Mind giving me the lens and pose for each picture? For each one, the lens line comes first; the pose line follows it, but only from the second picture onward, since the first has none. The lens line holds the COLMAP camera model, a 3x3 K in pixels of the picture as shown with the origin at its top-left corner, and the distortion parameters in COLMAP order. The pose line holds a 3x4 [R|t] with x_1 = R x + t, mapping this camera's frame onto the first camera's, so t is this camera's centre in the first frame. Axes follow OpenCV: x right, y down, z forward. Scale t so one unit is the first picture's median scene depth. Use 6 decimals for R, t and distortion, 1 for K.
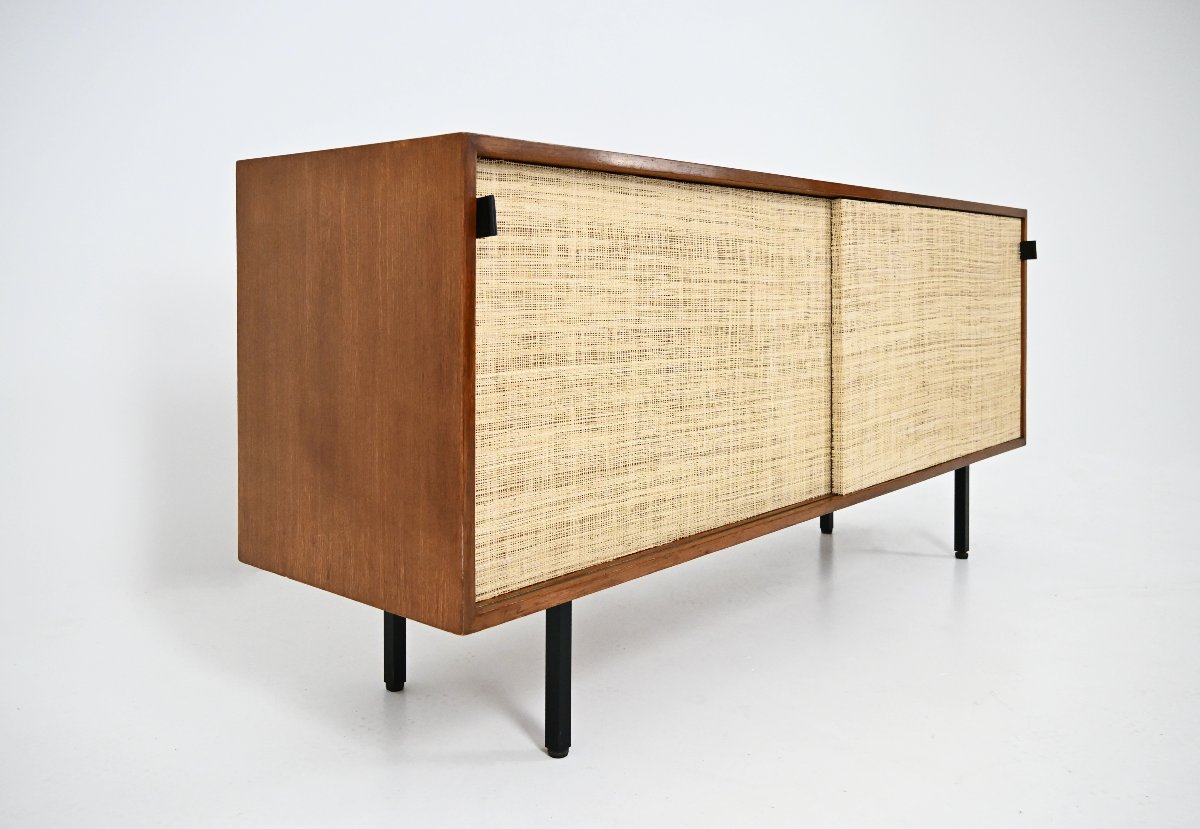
lens RADIAL K [[1078.6, 0, 556.2], [0, 1078.6, 302.6], [0, 0, 1]] dist [-0.000989, 0.001839]
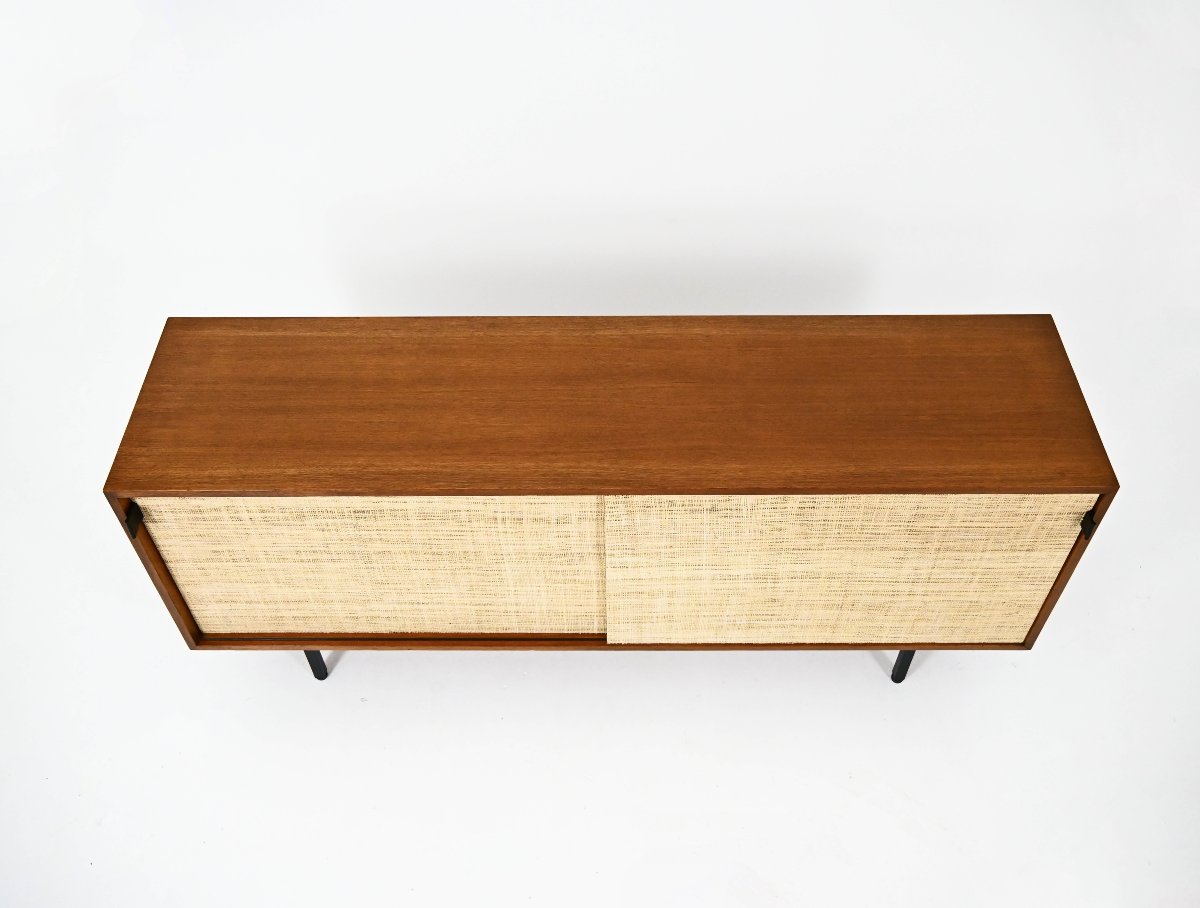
lens RADIAL K [[1126.5, 0, 600.0], [0, 1126.5, 454.0], [0, 0, 1]] dist [0.010056, 0.007845]
pose [[0.661667, 0.566326, -0.491397, 0.991357], [-0.006935, 0.659967, 0.751263, -1.204459], [0.749765, -0.493678, 0.440606, 0.676046]]
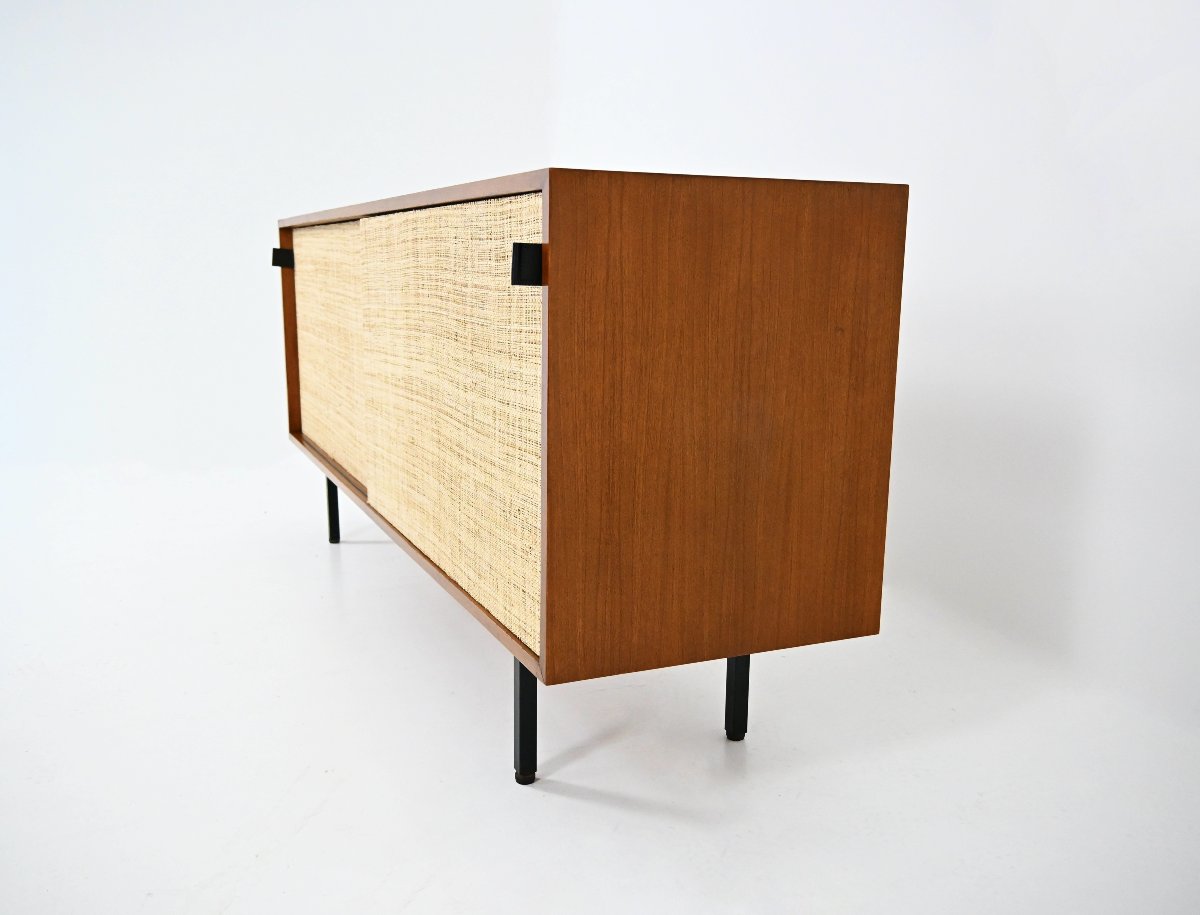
lens RADIAL K [[1077.2, 0, 600.0], [0, 1077.2, 457.5], [0, 0, 1]] dist [0.000355, -0.000100]
pose [[-0.400011, 0.165189, -0.901501, 1.444027], [-0.025490, 0.981238, 0.191110, -0.095949], [0.916156, 0.099426, -0.388295, 2.073184]]
